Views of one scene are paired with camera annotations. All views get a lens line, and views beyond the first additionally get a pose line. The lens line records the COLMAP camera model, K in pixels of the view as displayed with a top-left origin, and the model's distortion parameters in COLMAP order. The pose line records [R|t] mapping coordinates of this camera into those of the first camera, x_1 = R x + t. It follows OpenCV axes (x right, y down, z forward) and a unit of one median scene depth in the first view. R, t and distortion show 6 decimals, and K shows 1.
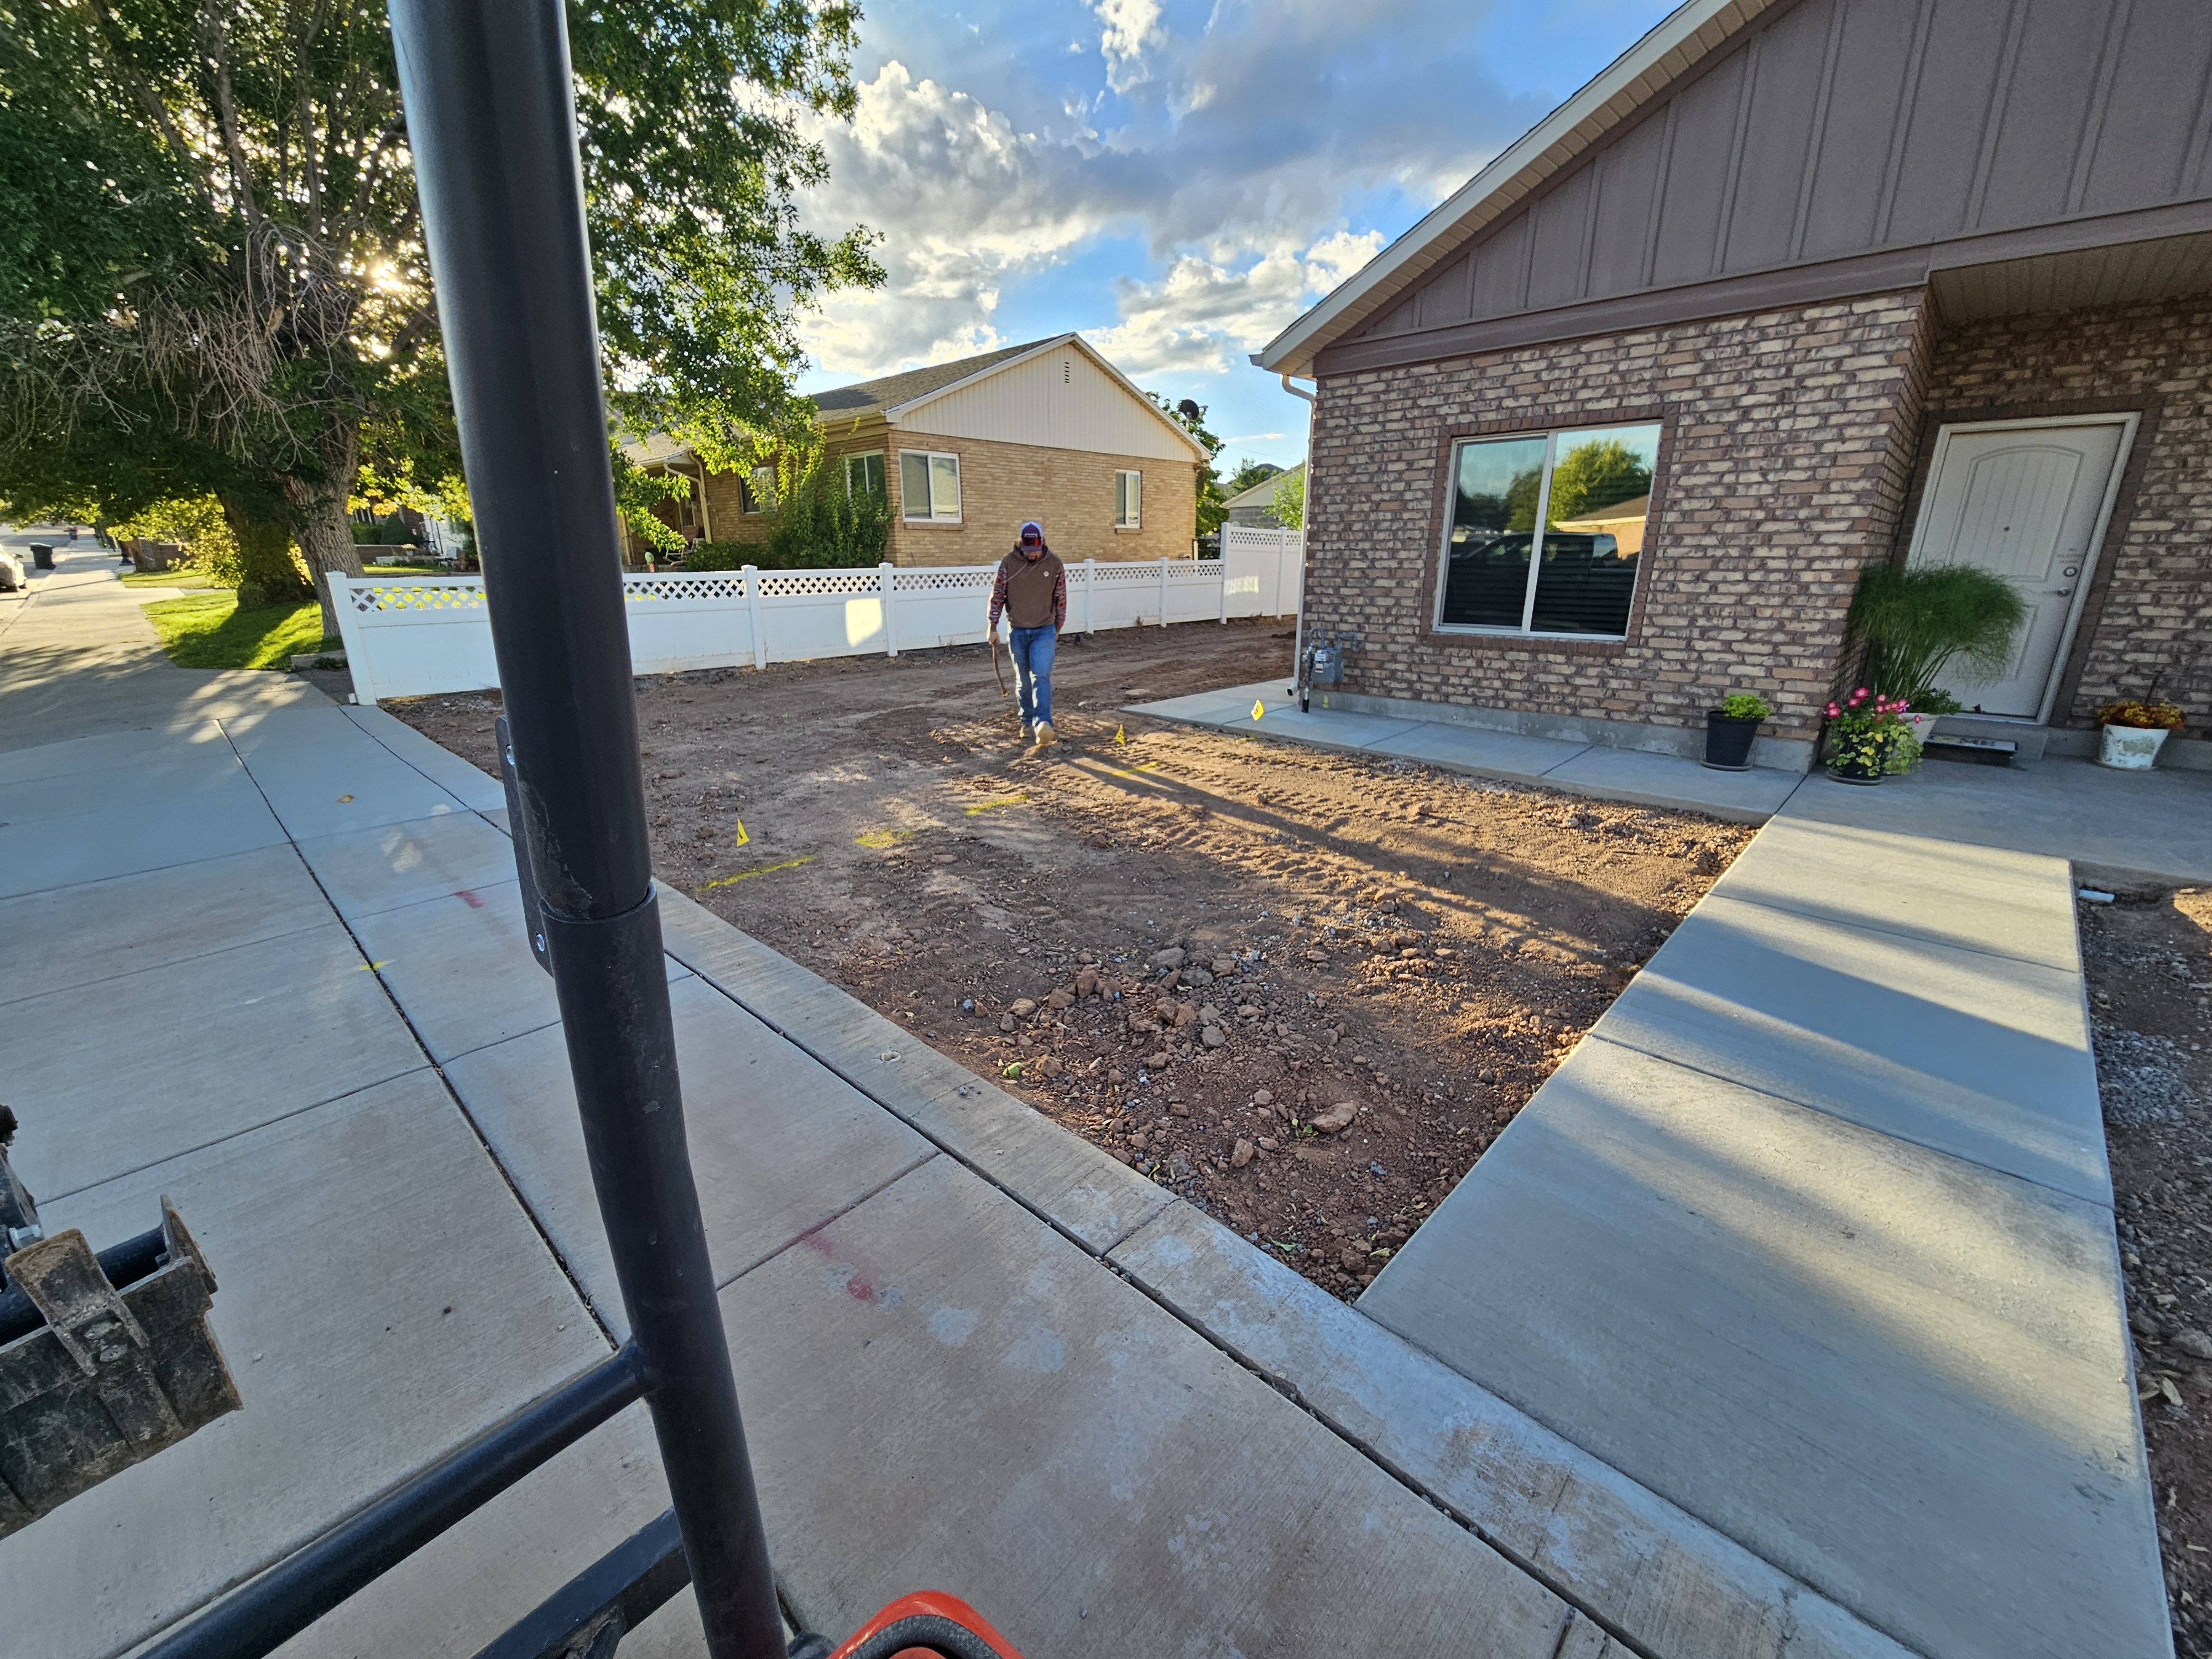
lens RADIAL K [[890.4, 0, 1106.4], [0, 890.4, 830.7], [0, 0, 1]] dist [-0.007944, 0.000005]
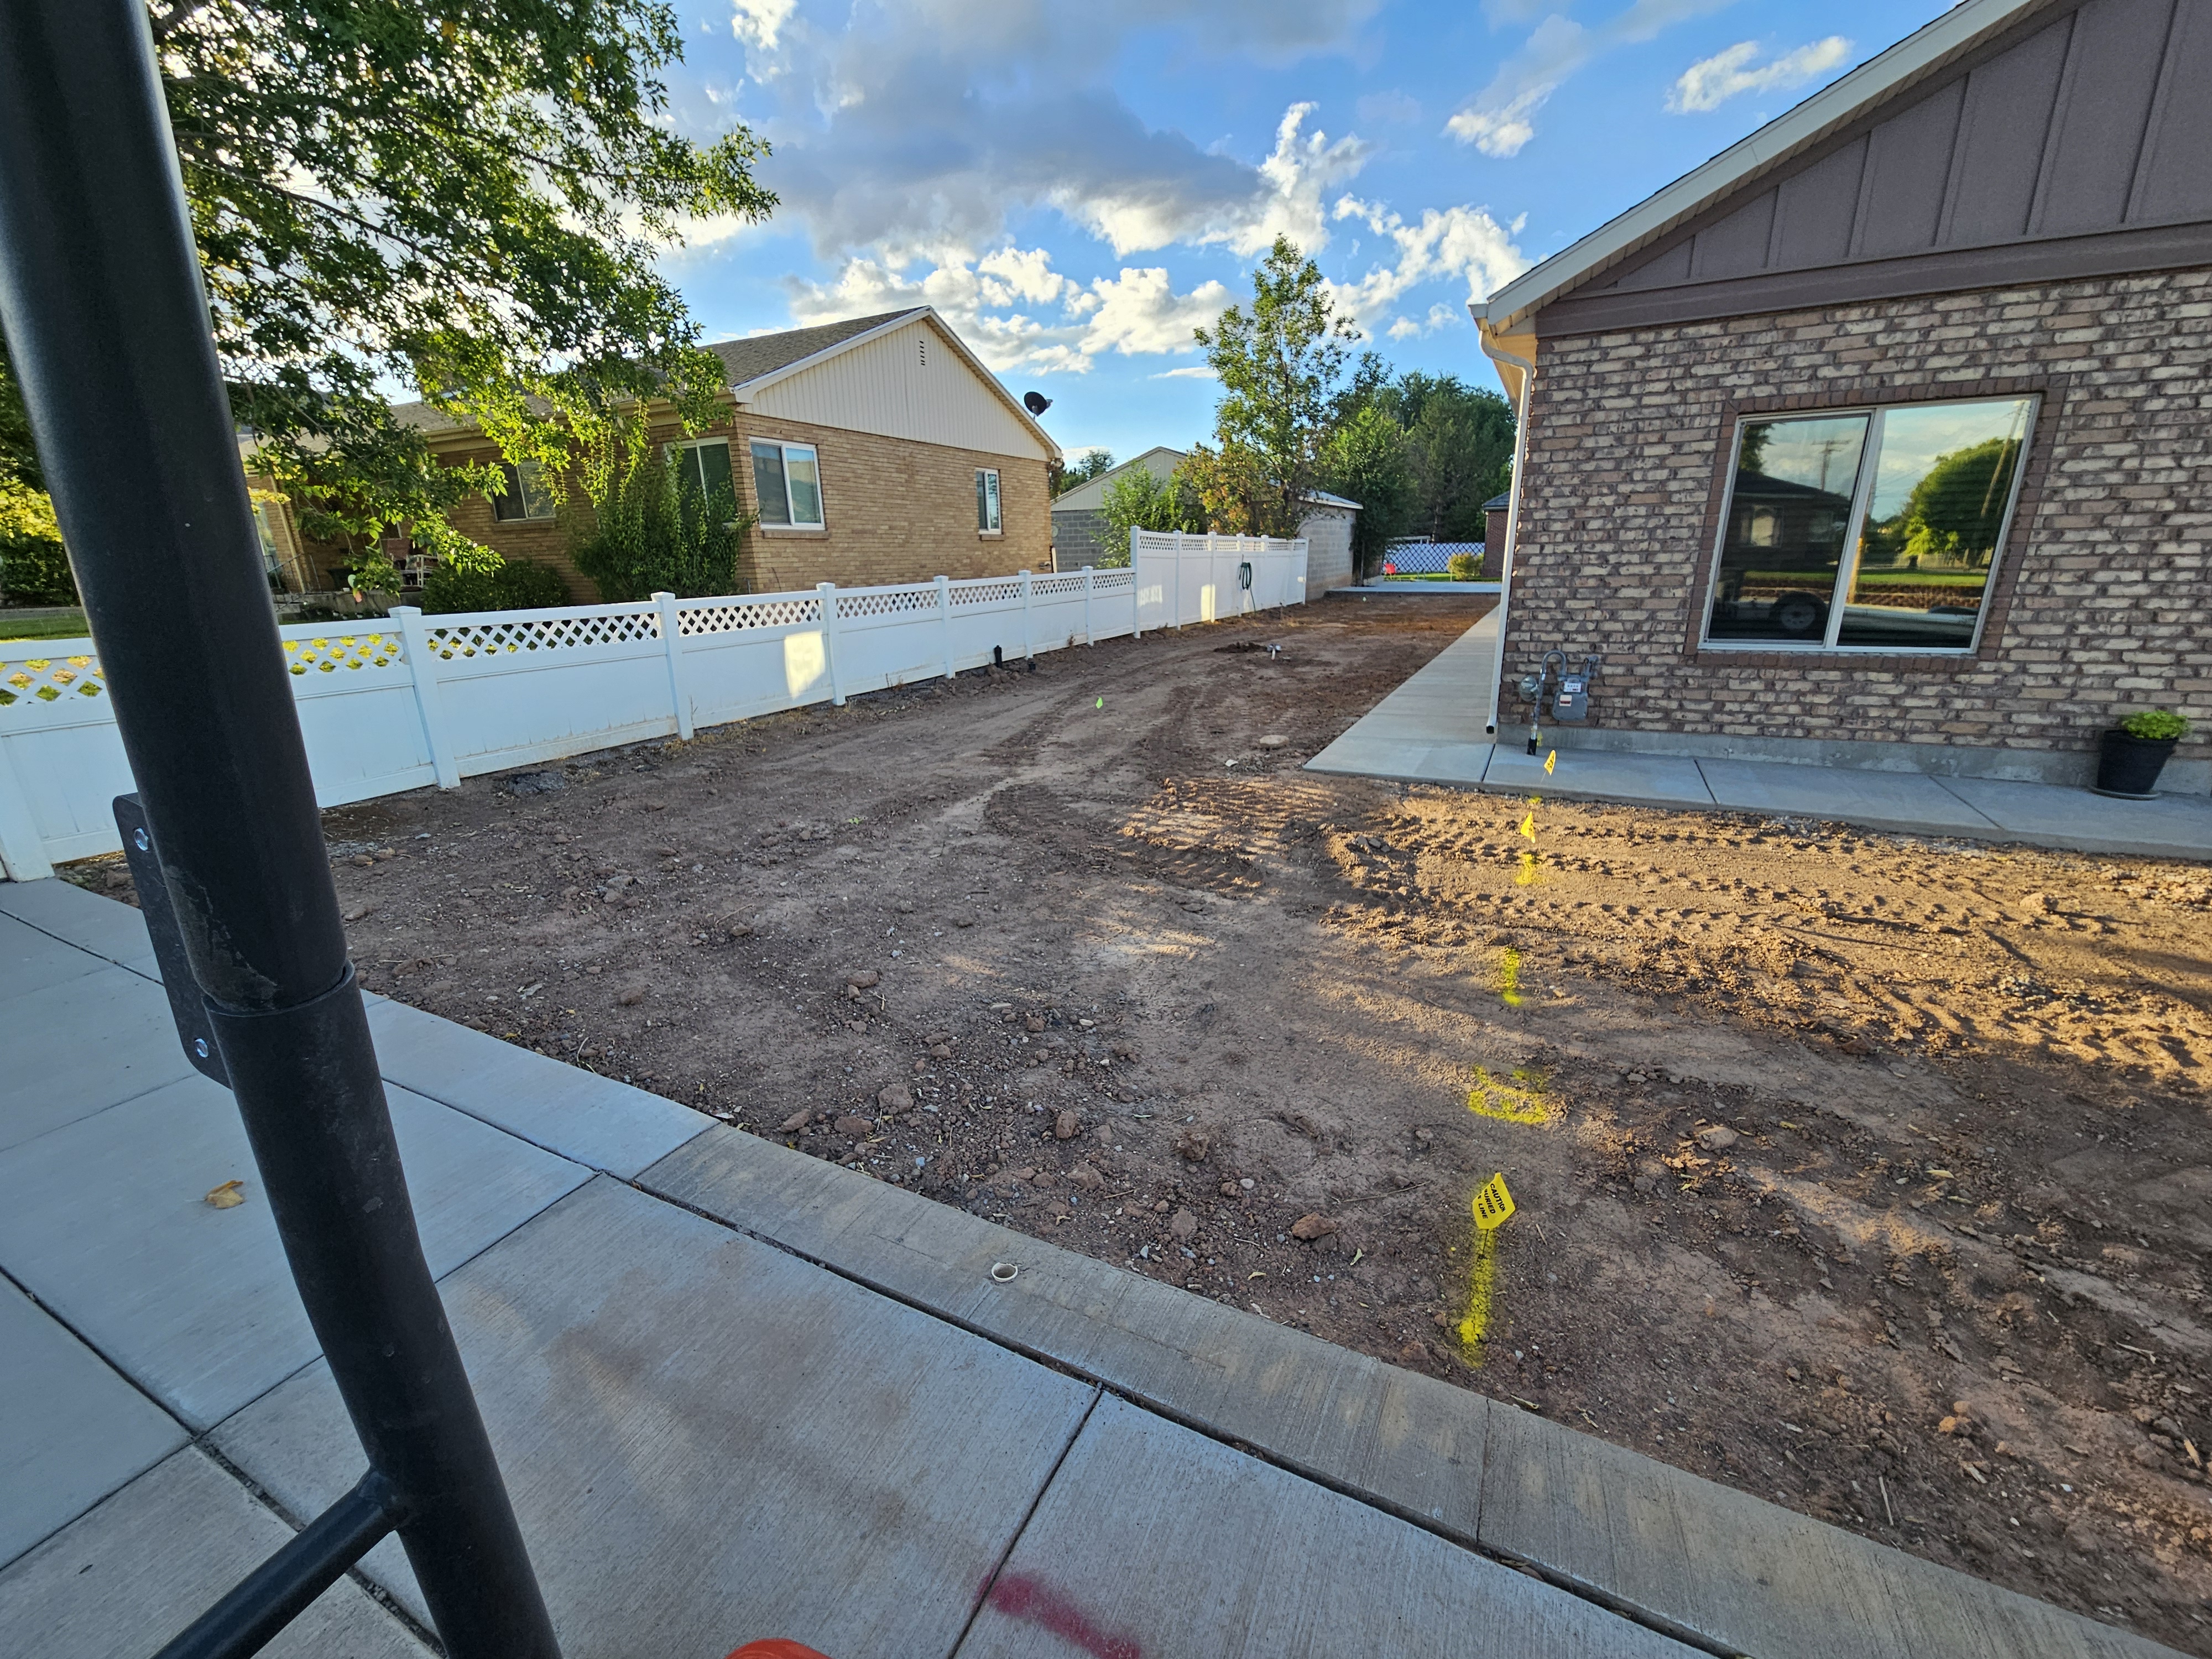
lens RADIAL K [[890.4, 0, 1106.2], [0, 890.4, 834.0], [0, 0, 1]] dist [-0.007944, 0.000005]
pose [[0.956118, -0.105033, 0.273507, -0.446392], [0.105856, 0.994312, 0.011792, -0.132509], [-0.273189, 0.017678, 0.961798, 0.389960]]
